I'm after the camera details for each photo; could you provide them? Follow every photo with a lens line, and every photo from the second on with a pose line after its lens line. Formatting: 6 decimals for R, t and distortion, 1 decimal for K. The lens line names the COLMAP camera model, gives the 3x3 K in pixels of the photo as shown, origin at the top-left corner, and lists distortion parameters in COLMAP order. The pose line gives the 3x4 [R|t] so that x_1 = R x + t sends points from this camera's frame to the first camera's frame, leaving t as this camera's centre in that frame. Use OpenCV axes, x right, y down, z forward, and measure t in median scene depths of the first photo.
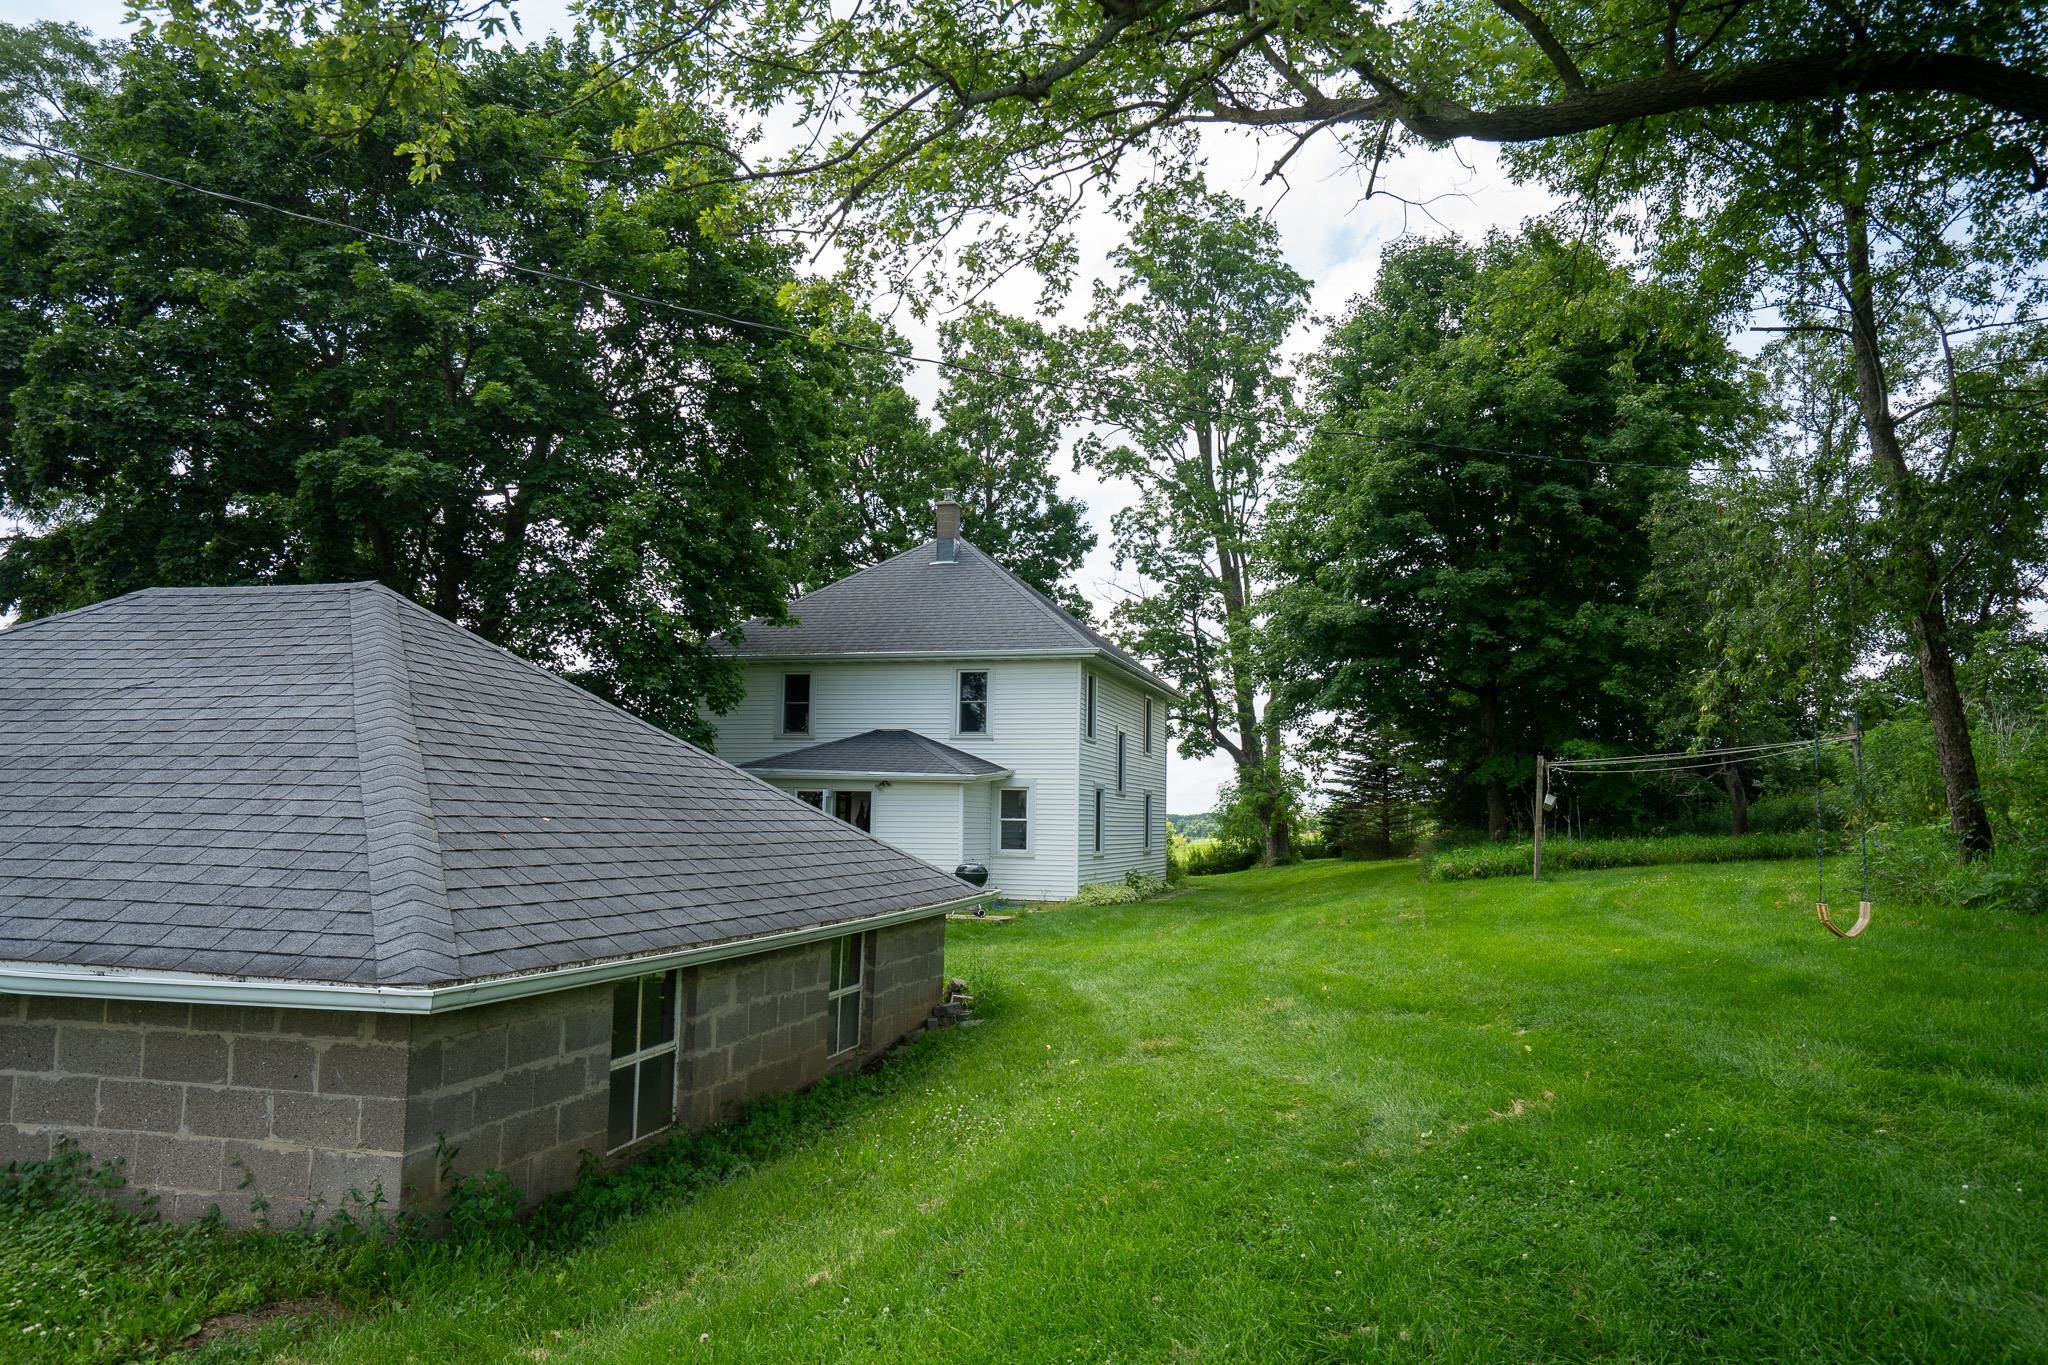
lens RADIAL K [[1335.9, 0, 1025.1], [0, 1335.9, 690.9], [0, 0, 1]] dist [0.006460, 0.000007]
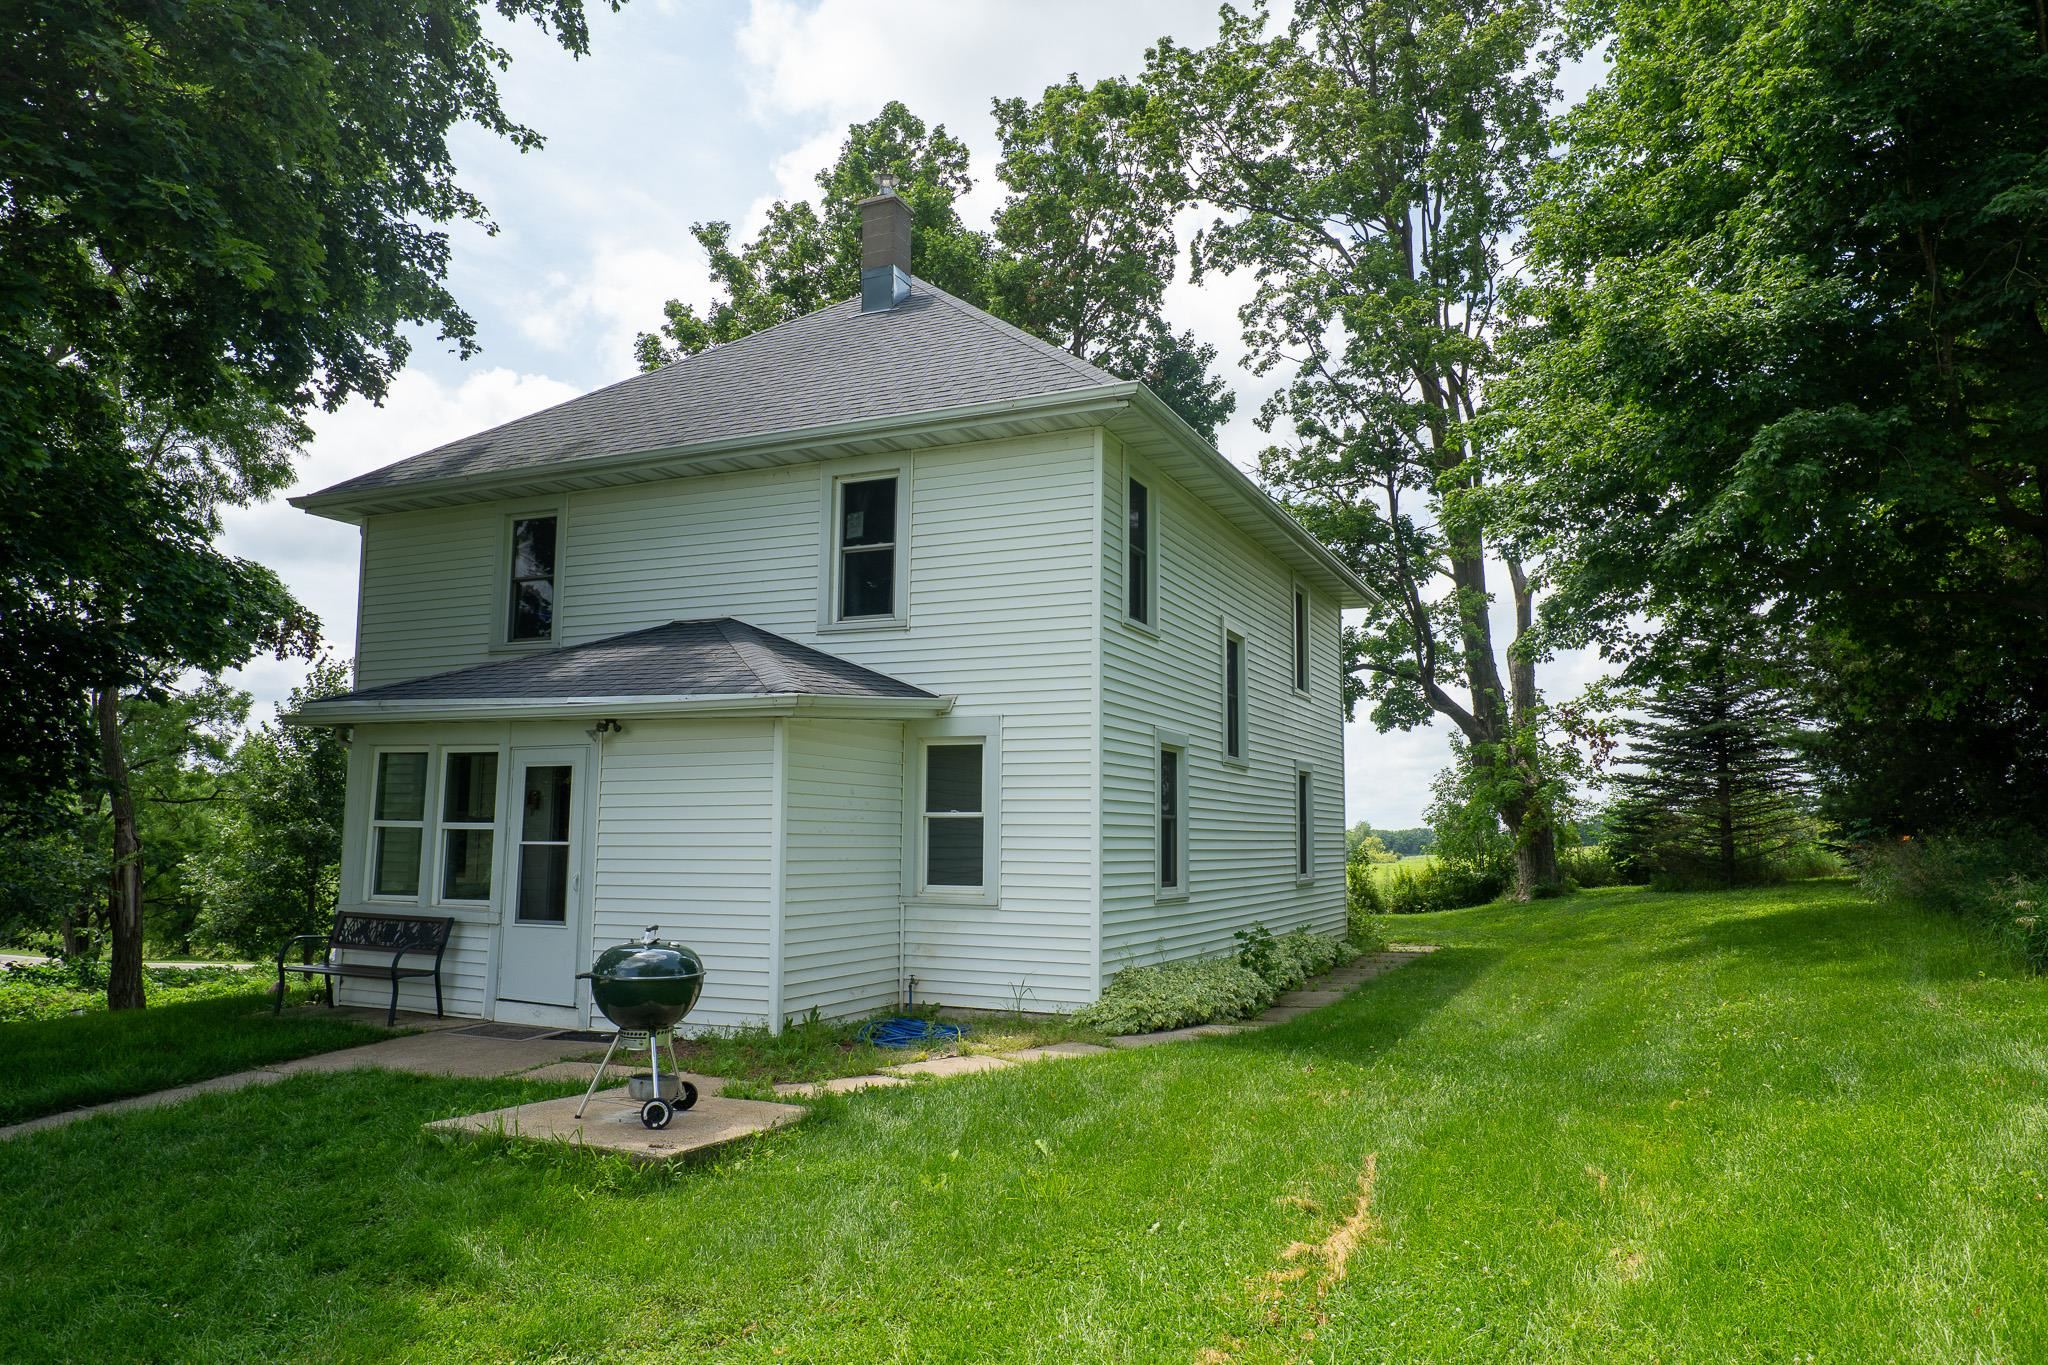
lens RADIAL K [[1335.9, 0, 1029.1], [0, 1335.9, 683.3], [0, 0, 1]] dist [0.006460, 0.000007]
pose [[0.989293, -0.025428, -0.143708, 0.045607], [0.022619, 0.999520, -0.021148, 0.038395], [0.144177, 0.017671, 0.989394, 0.349048]]
